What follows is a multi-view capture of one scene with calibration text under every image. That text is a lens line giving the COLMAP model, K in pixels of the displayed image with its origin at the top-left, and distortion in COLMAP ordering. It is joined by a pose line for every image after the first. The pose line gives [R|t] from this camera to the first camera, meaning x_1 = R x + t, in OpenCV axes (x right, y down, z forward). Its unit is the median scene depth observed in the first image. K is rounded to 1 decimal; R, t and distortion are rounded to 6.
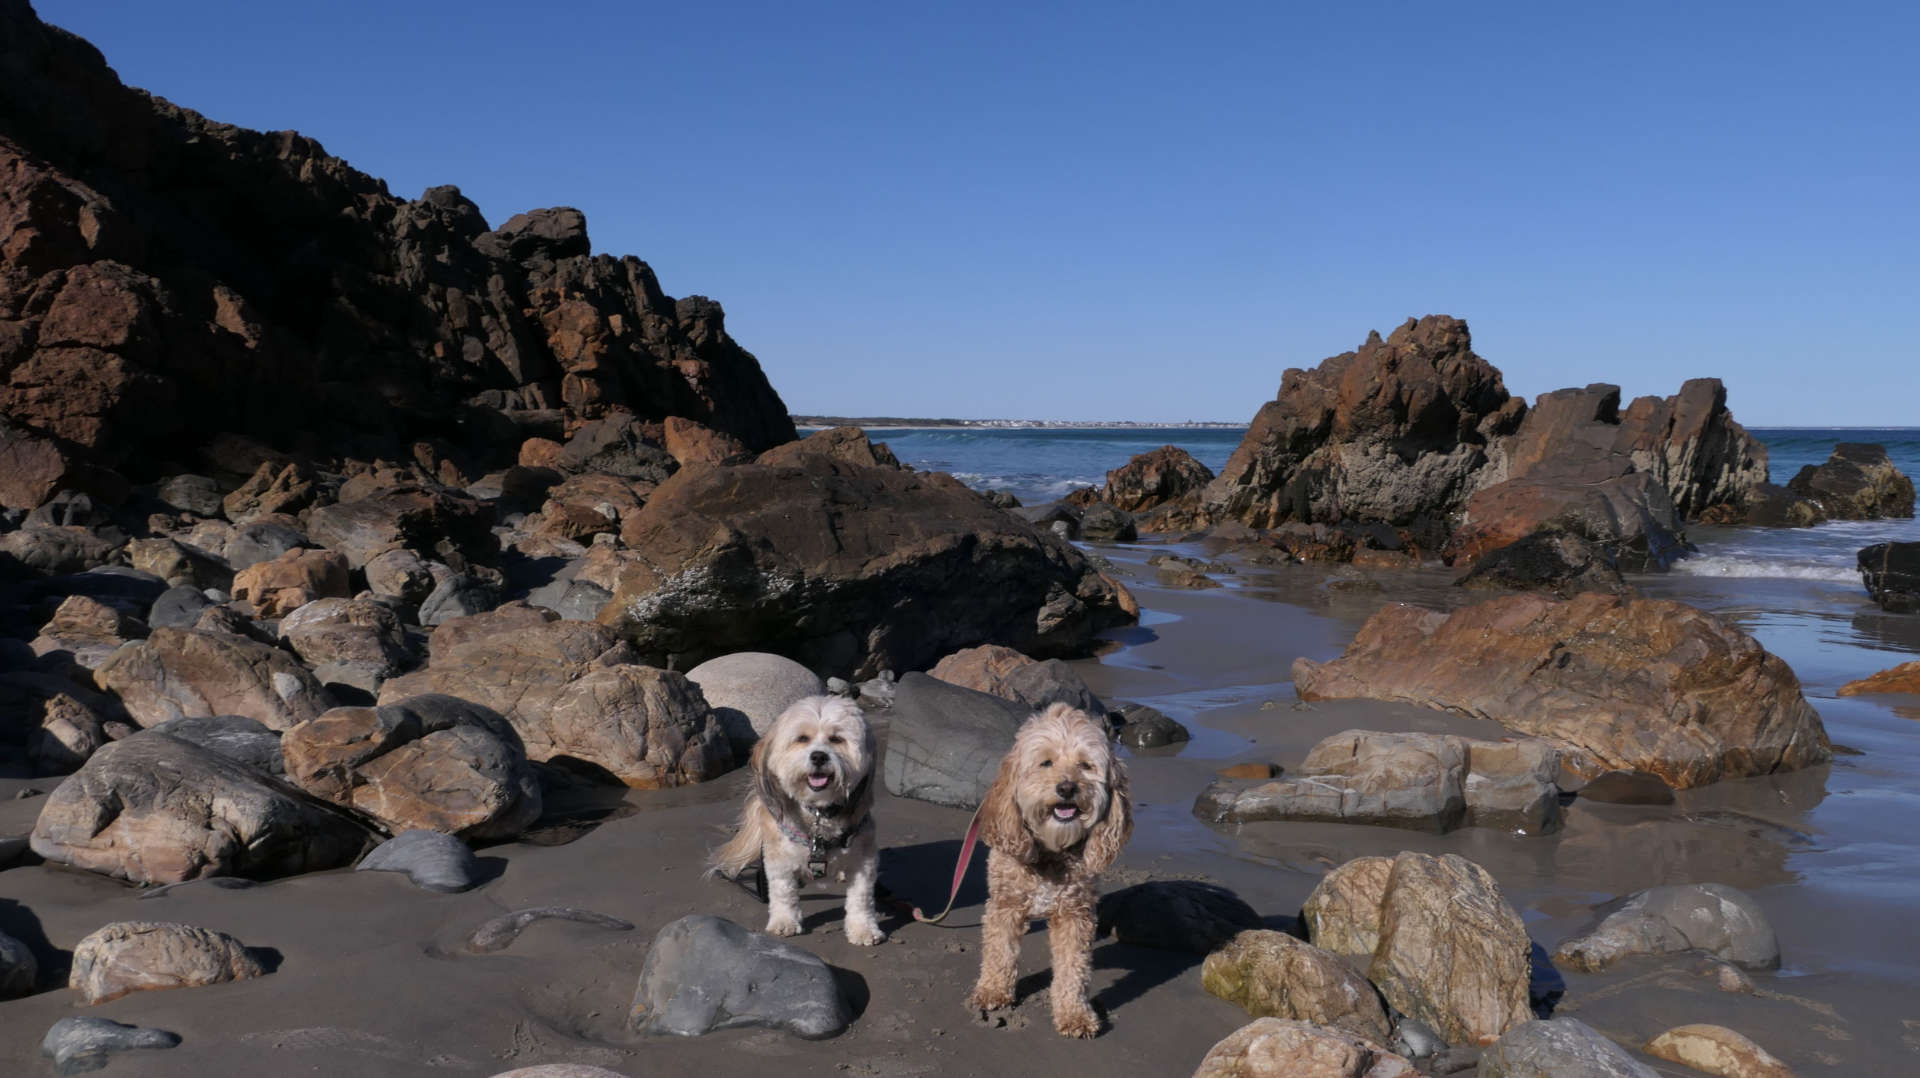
lens RADIAL K [[1581.7, 0, 963.2], [0, 1581.7, 529.7], [0, 0, 1]] dist [-0.021967, 0.016549]
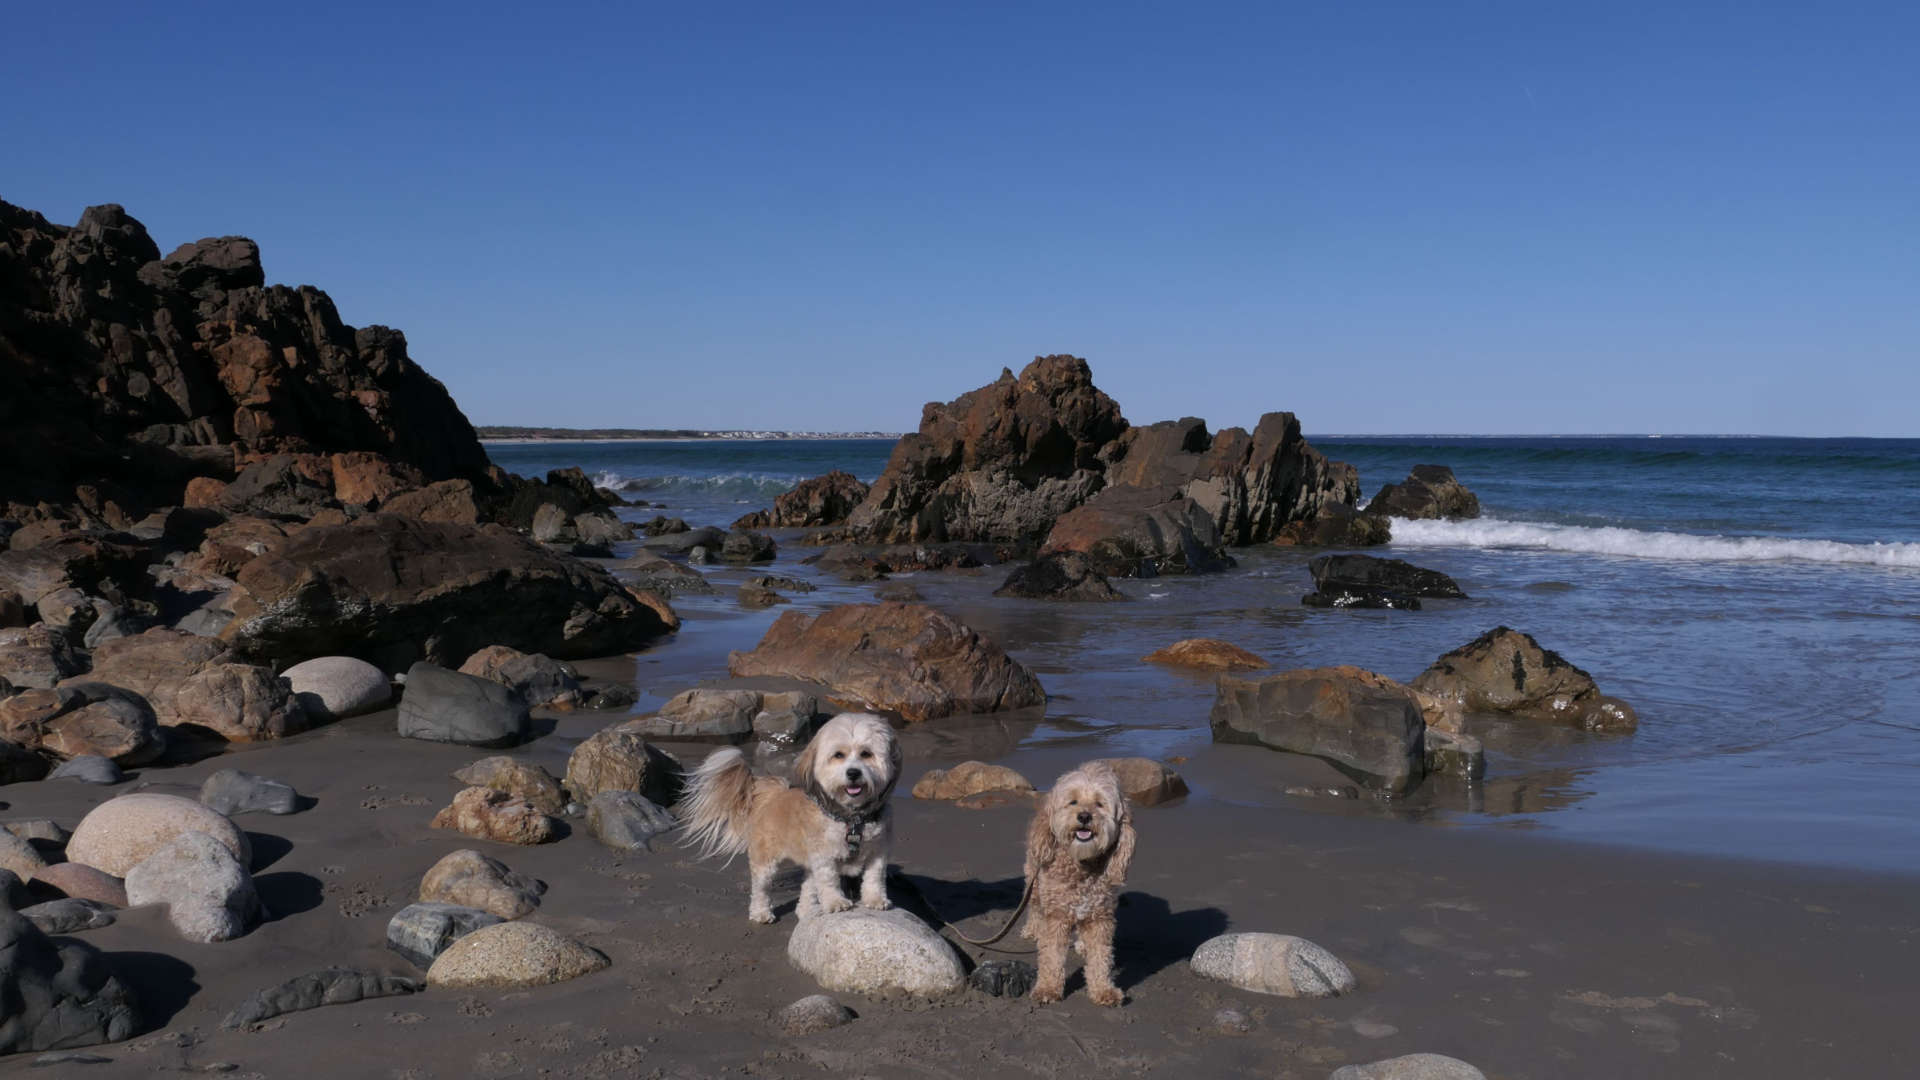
lens RADIAL K [[1581.7, 0, 956.4], [0, 1581.7, 546.8], [0, 0, 1]] dist [-0.021967, 0.016549]
pose [[0.984795, -0.017607, 0.172827, 0.112940], [0.017663, 0.999843, 0.001213, -0.008713], [-0.172821, 0.001858, 0.984952, -0.323556]]
